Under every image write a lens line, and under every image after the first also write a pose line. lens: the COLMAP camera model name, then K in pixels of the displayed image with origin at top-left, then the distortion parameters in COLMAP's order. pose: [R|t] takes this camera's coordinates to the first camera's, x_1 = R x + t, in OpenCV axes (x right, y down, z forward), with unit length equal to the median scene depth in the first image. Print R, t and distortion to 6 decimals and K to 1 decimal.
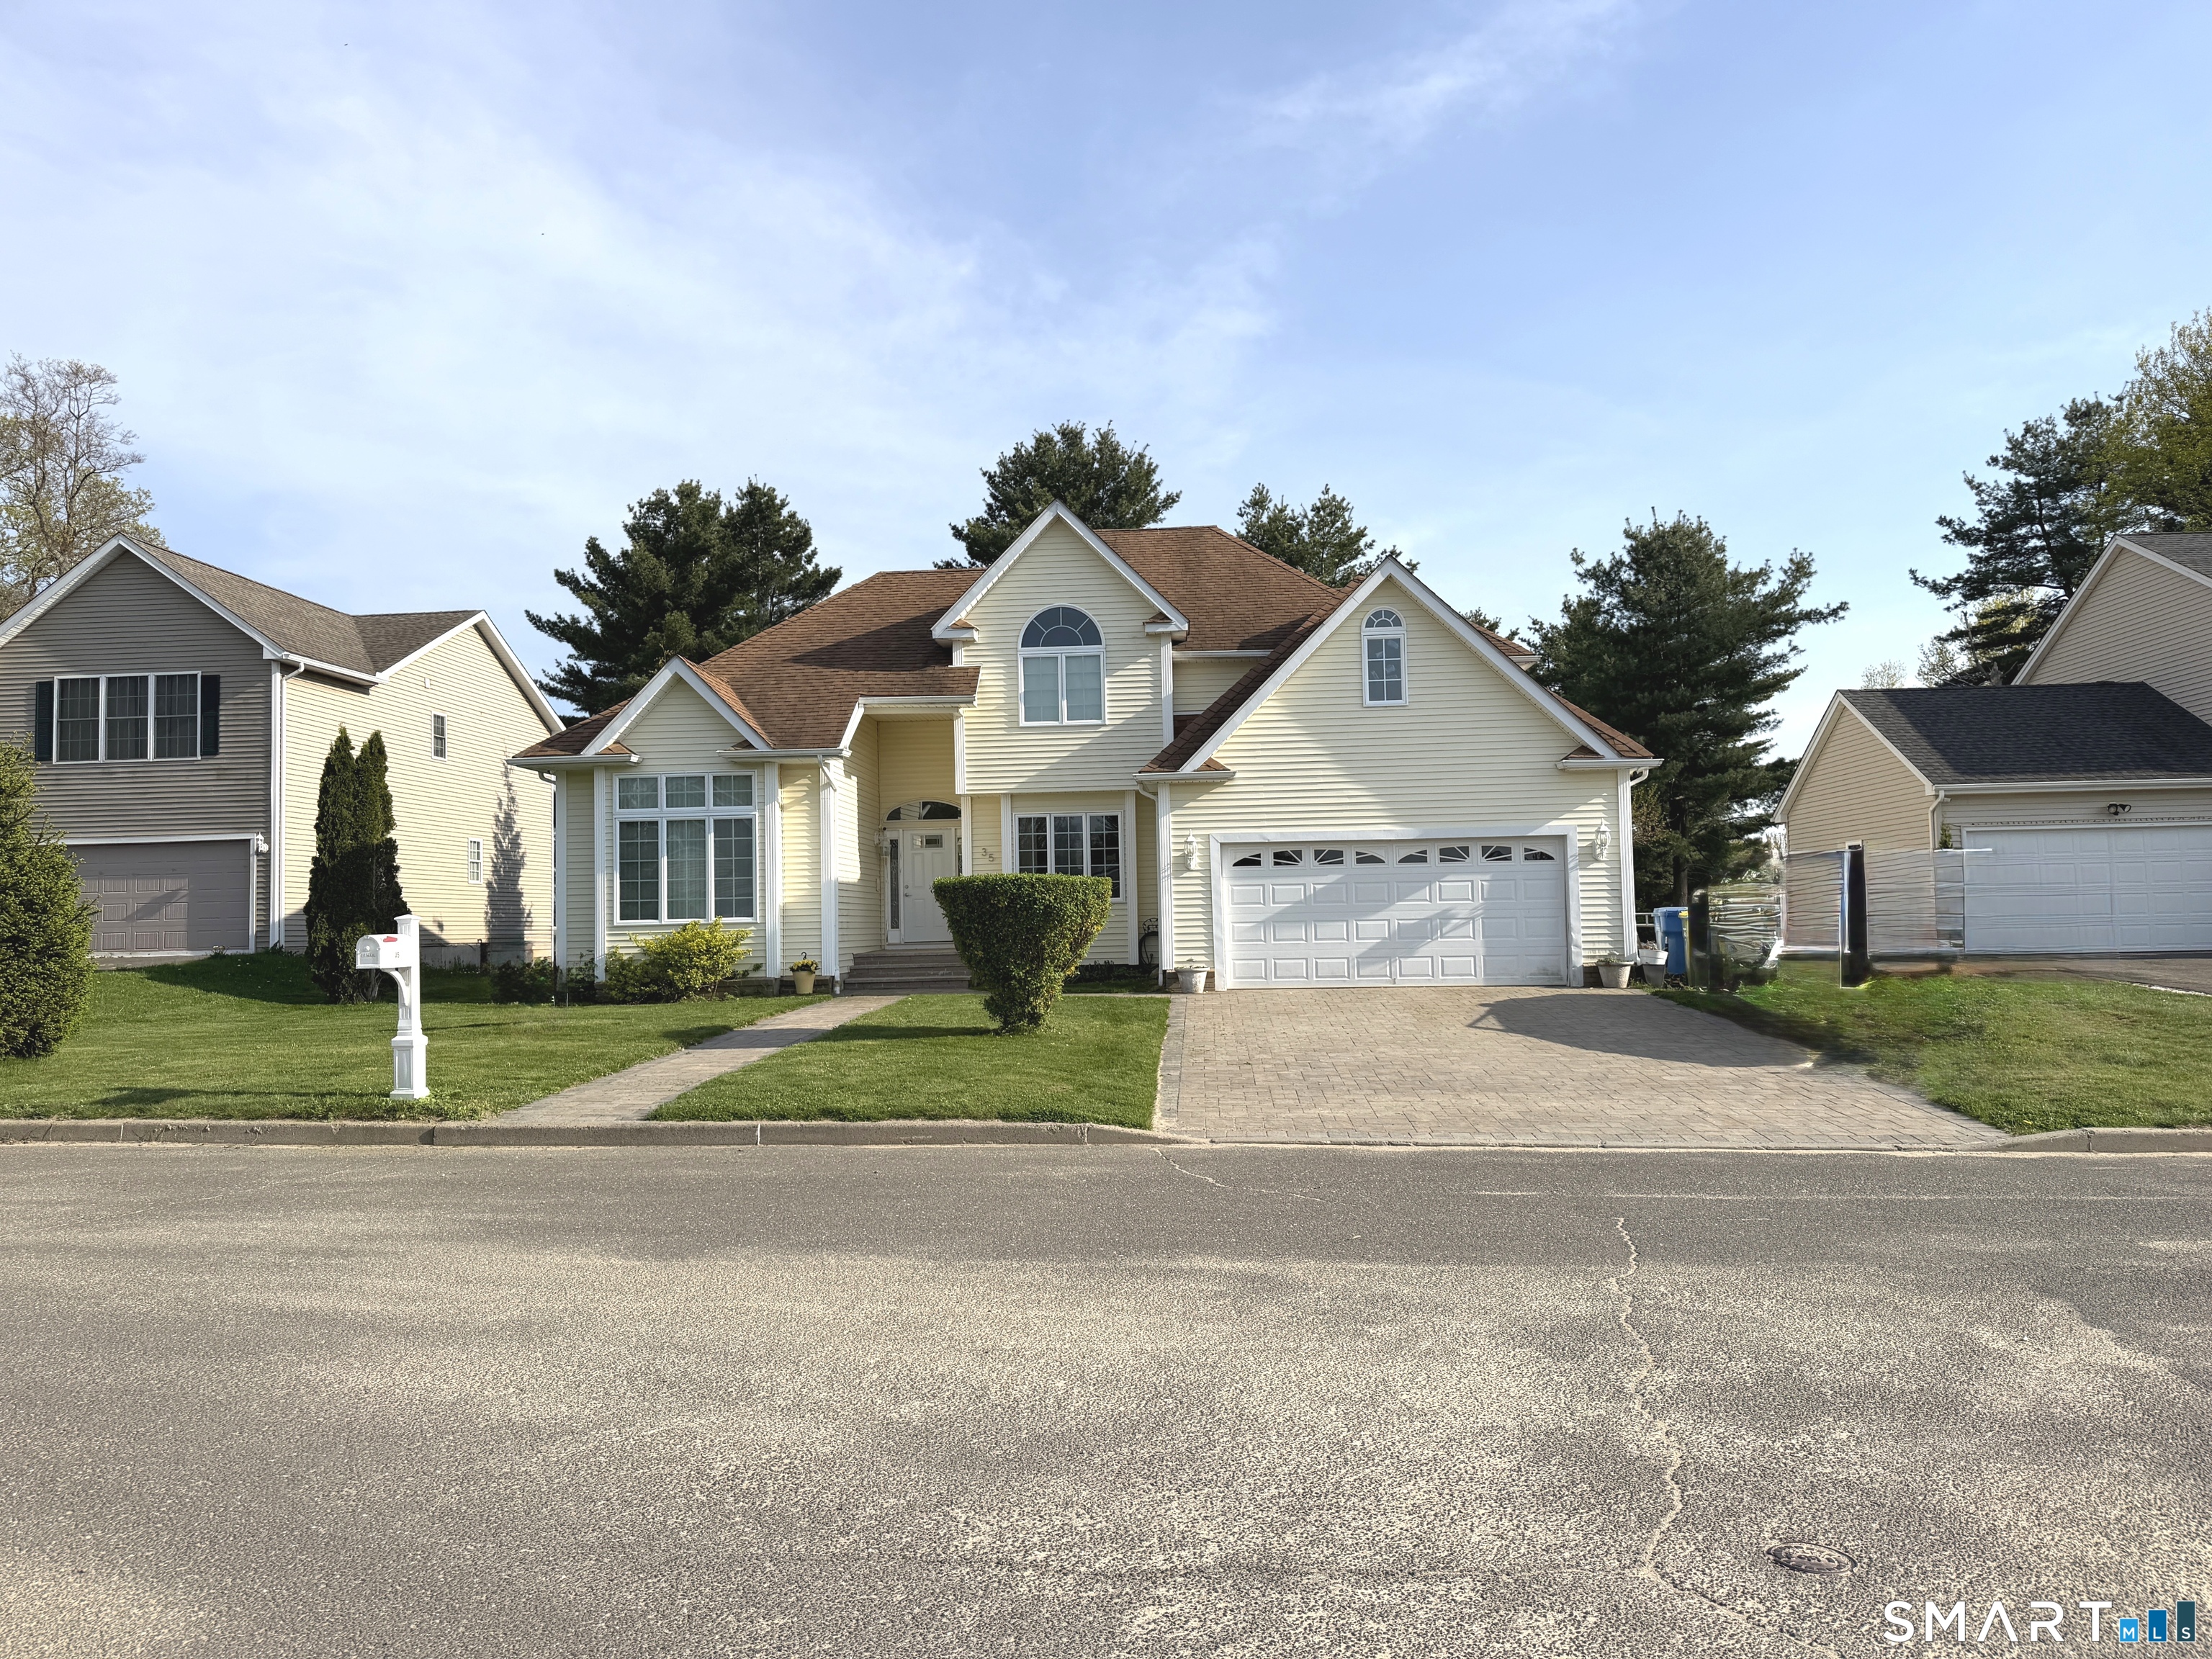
lens RADIAL K [[1568.8, 0, 1106.4], [0, 1568.8, 807.7], [0, 0, 1]] dist [0.037535, -0.025012]
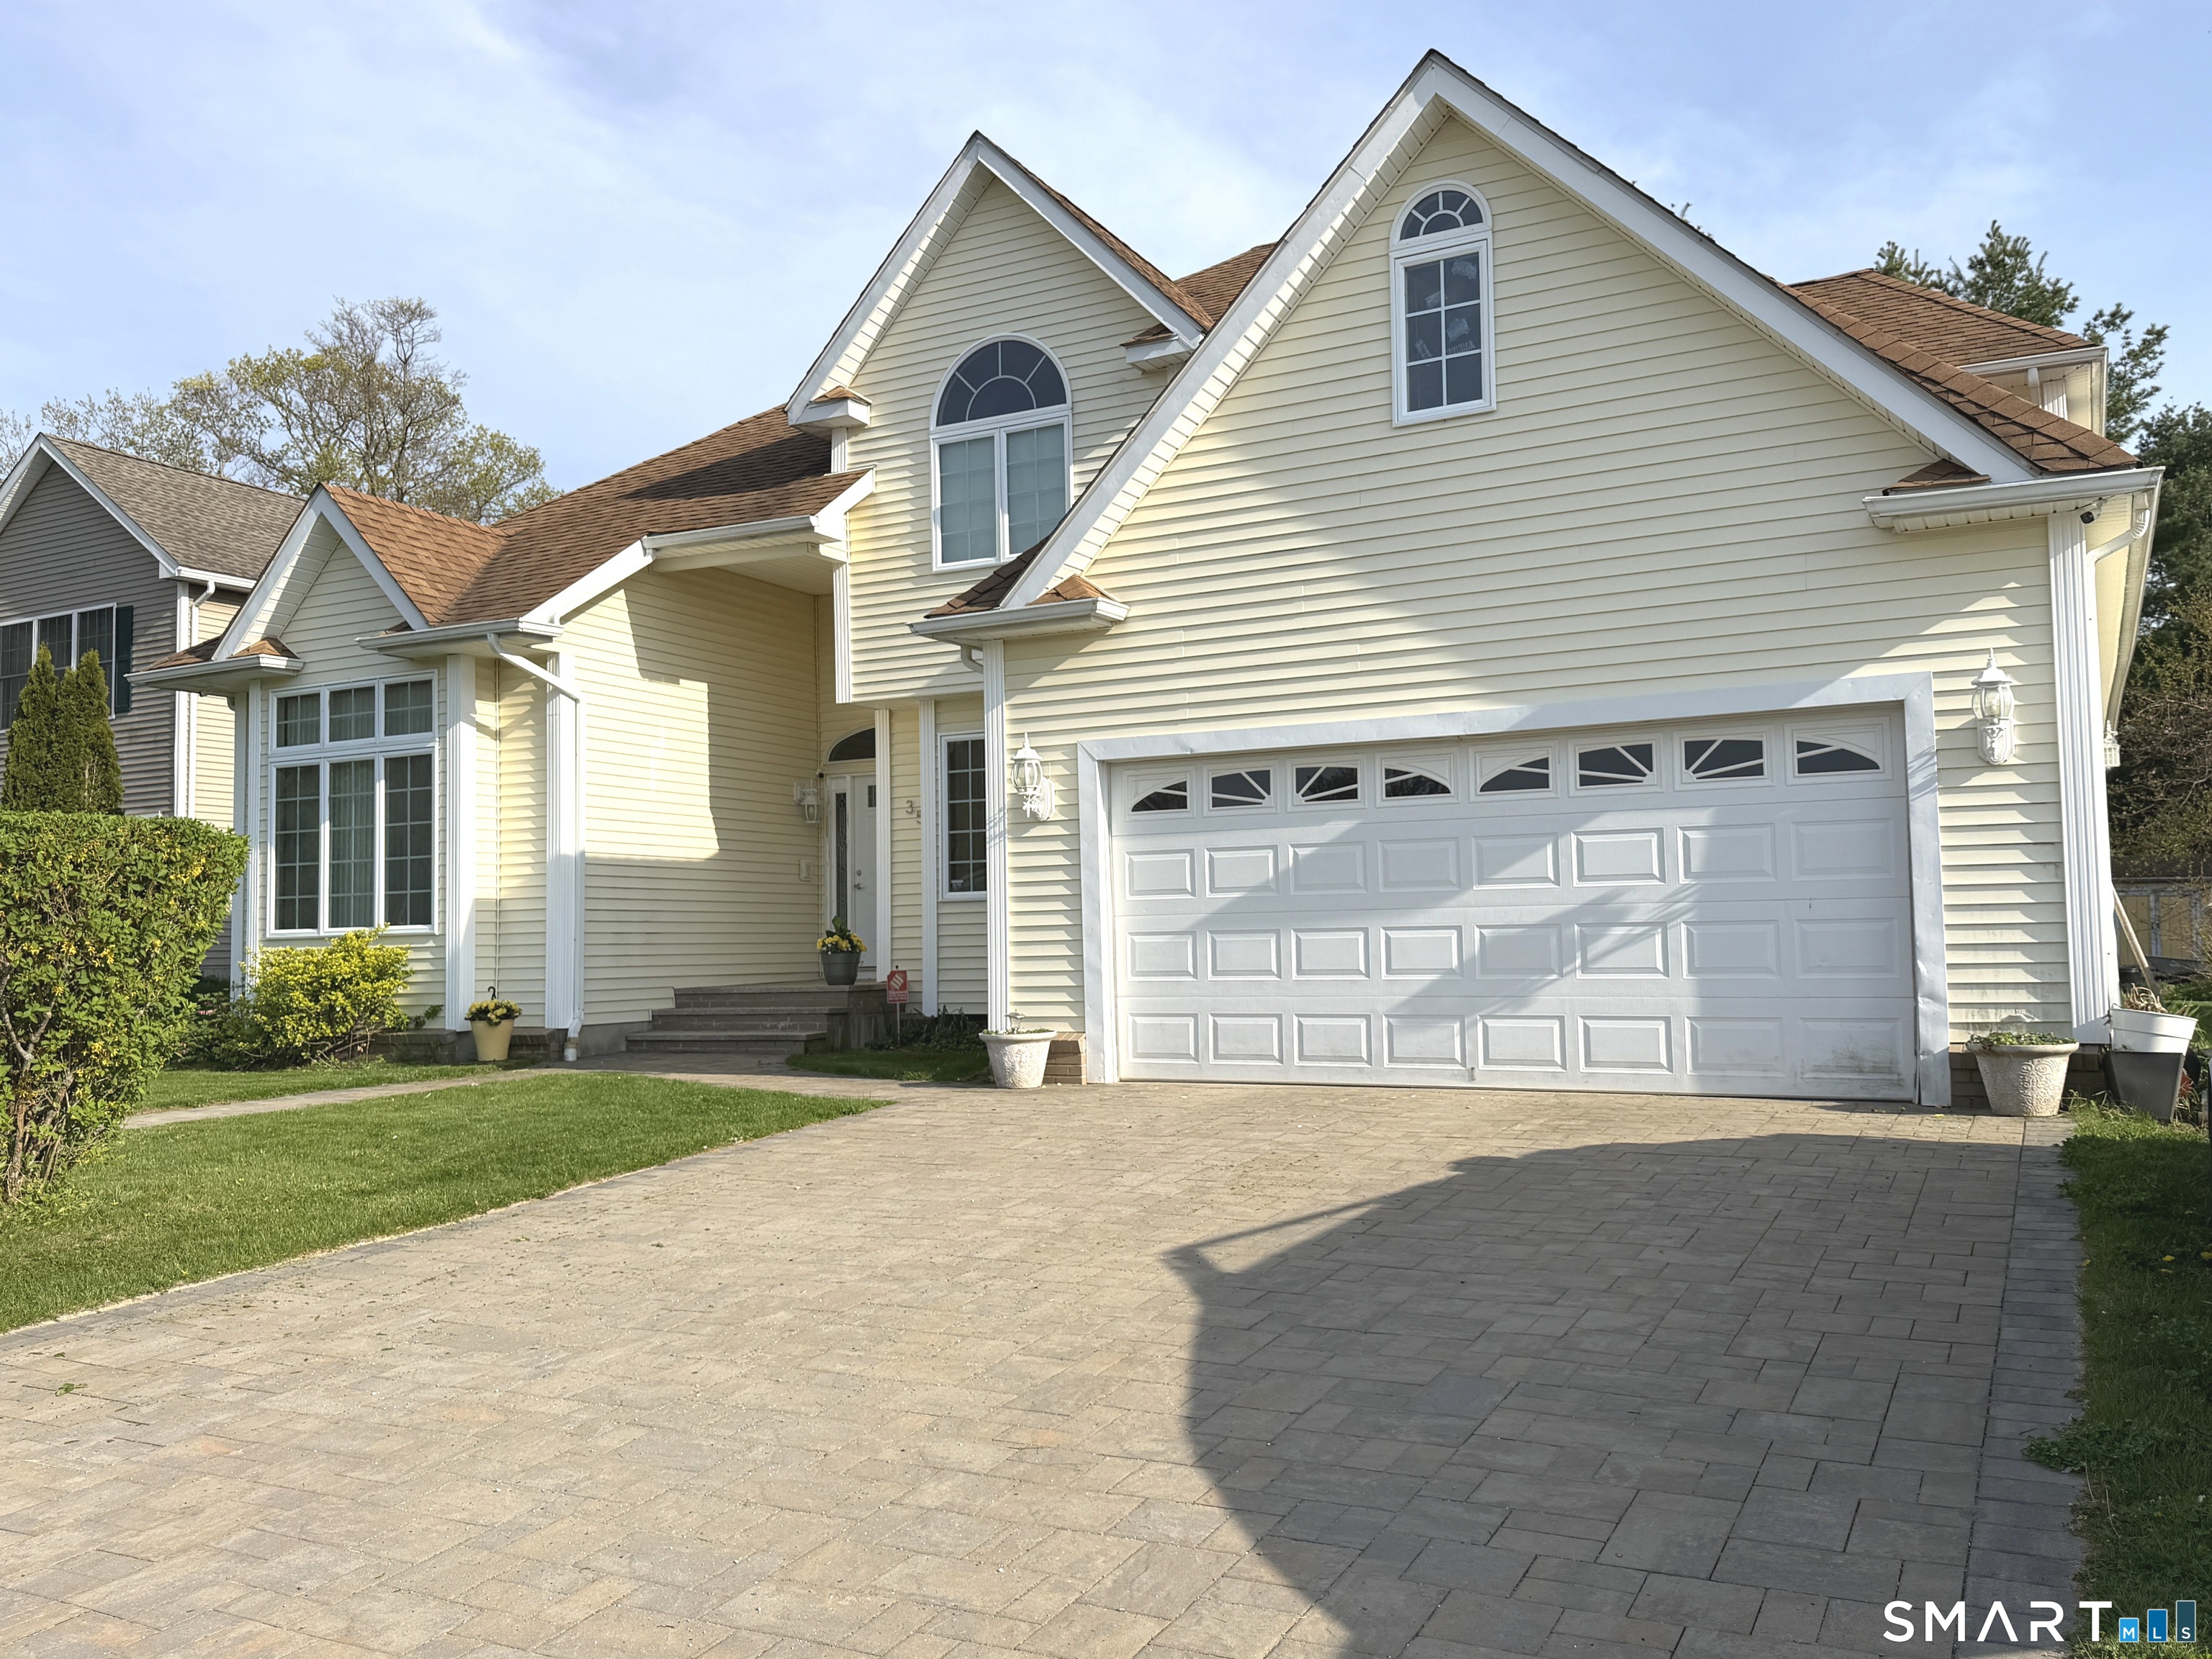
lens RADIAL K [[1824.4, 0, 1108.4], [0, 1824.4, 826.7], [0, 0, 1]] dist [0.048243, -0.090282]
pose [[0.911103, -0.023911, -0.411484, 0.277904], [0.030328, 0.999499, 0.009072, 0.034925], [0.411061, -0.020745, 0.911372, 0.485172]]
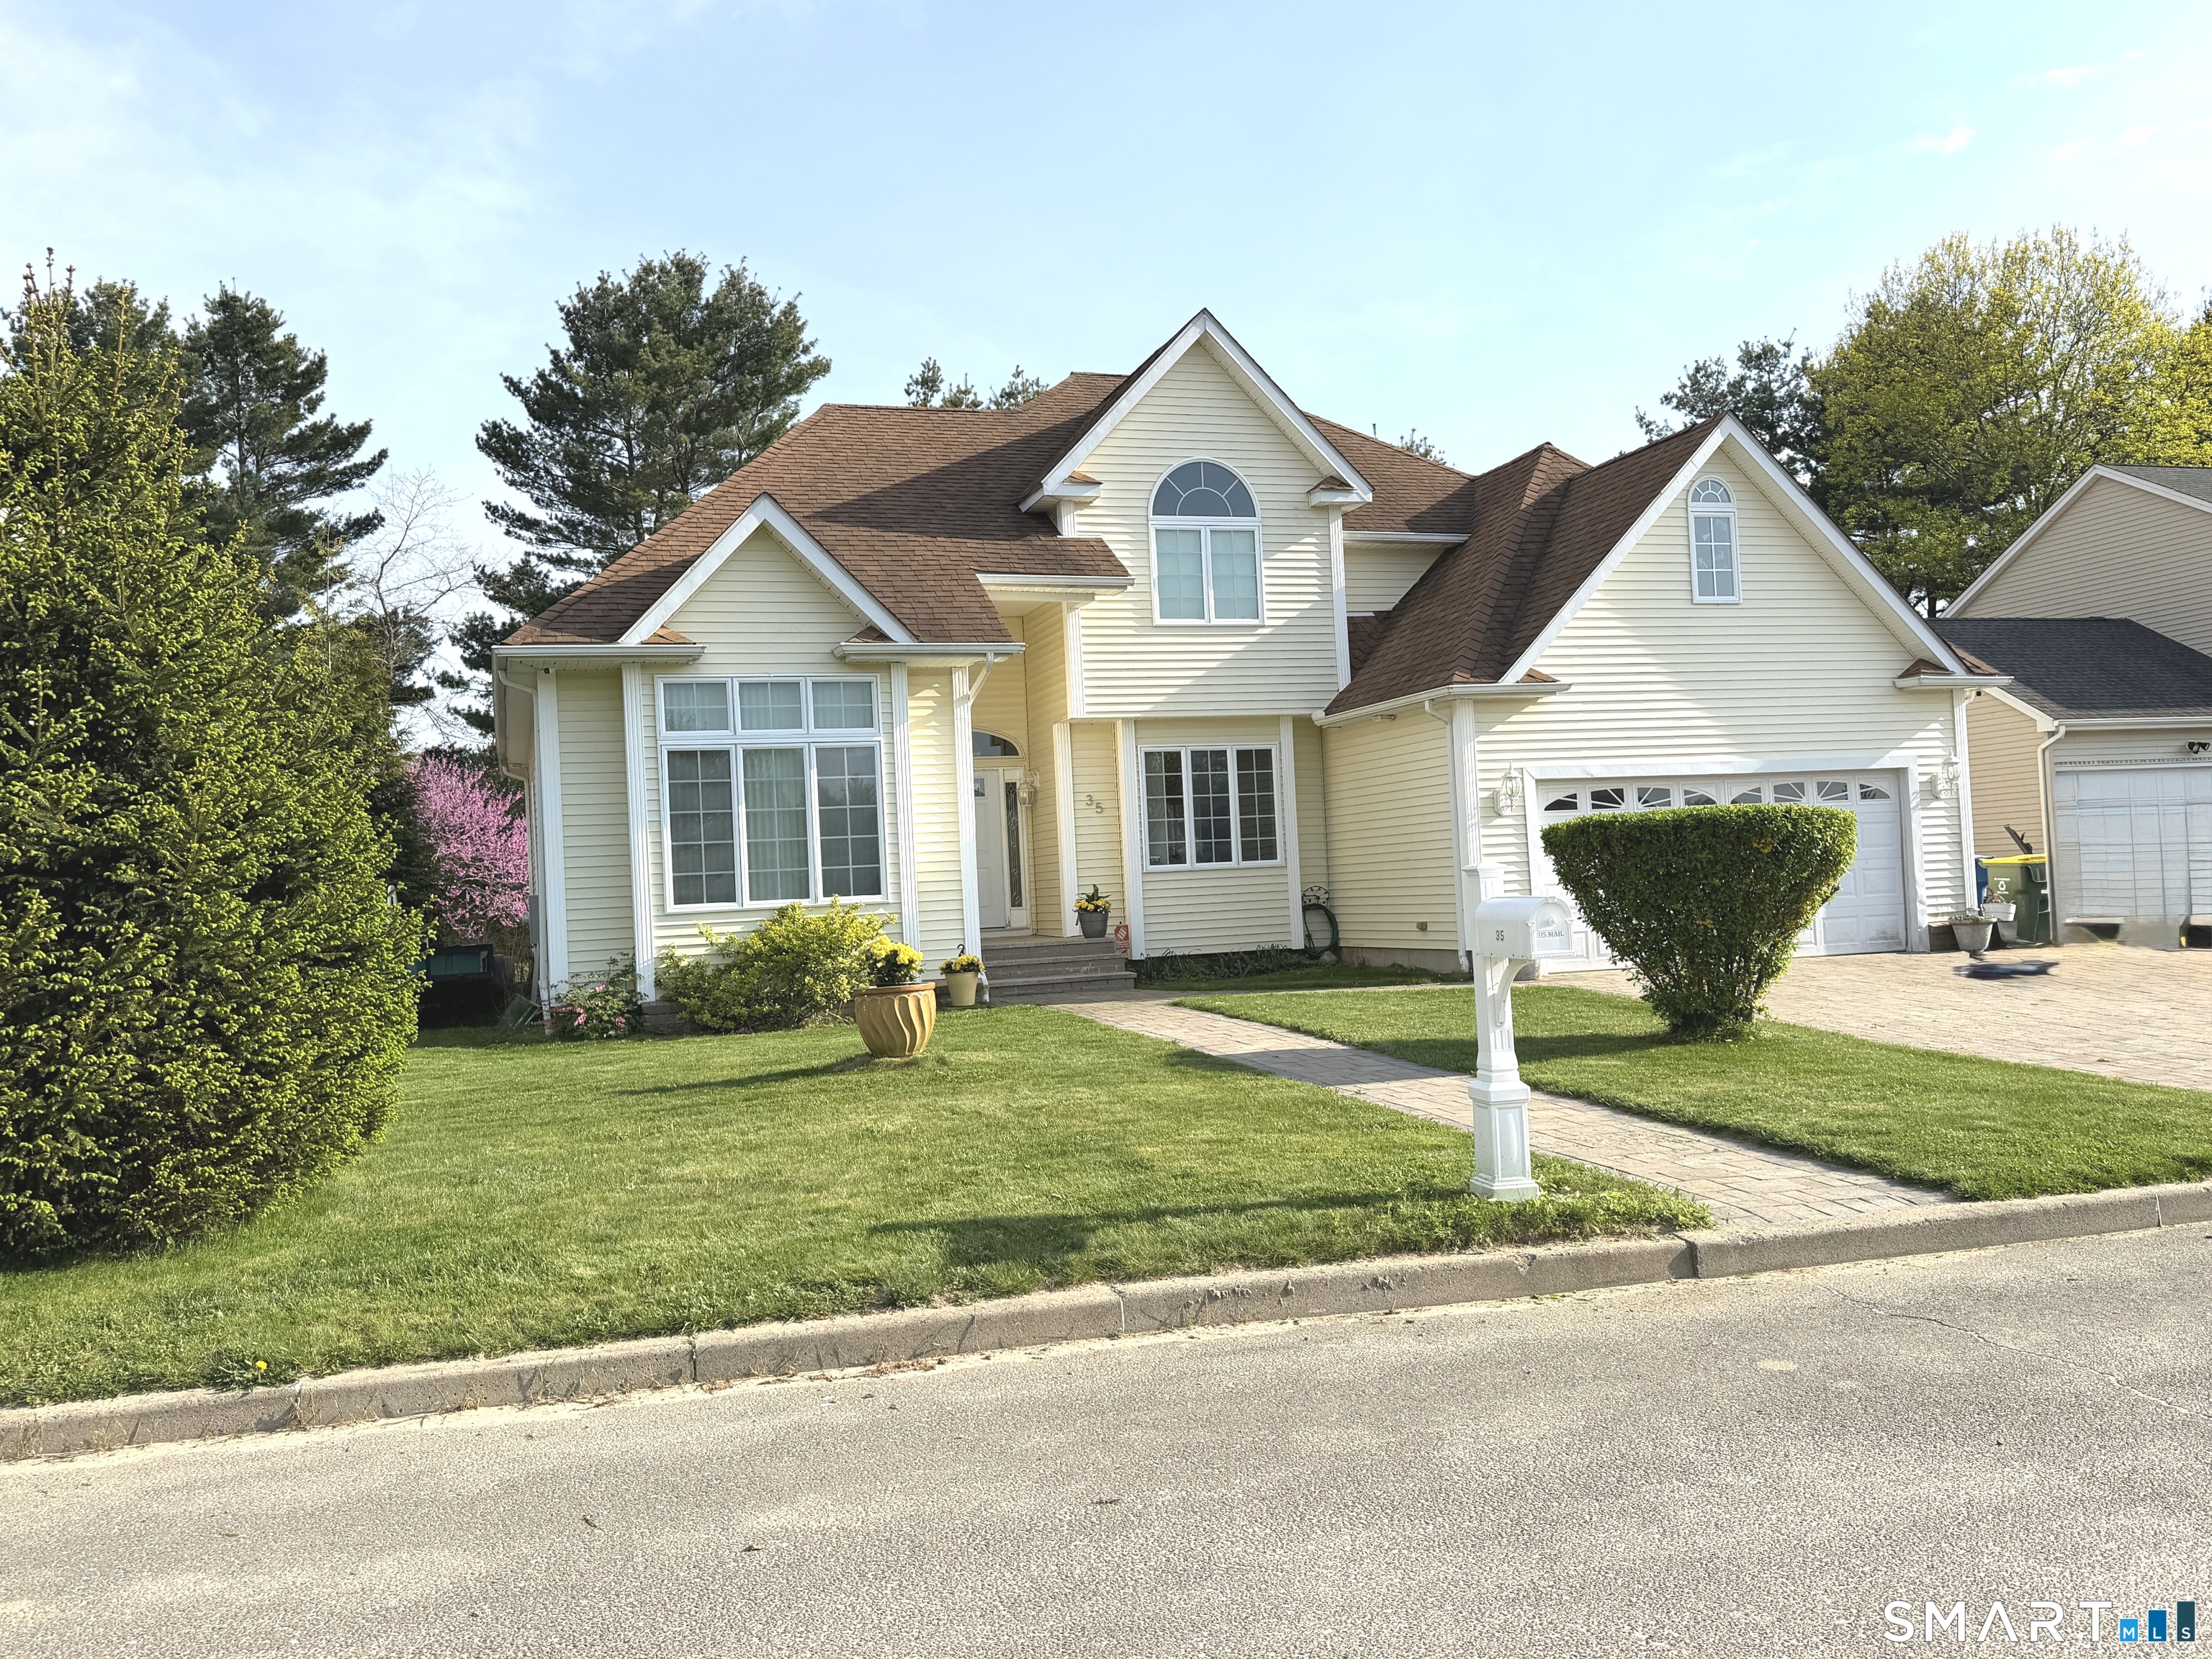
lens RADIAL K [[1824.4, 0, 1098.6], [0, 1824.4, 836.0], [0, 0, 1]] dist [0.048243, -0.090282]
pose [[0.929371, -0.013072, 0.368916, -0.421479], [0.001891, 0.999528, 0.030652, 0.021085], [-0.369143, -0.027790, 0.928957, 0.246753]]
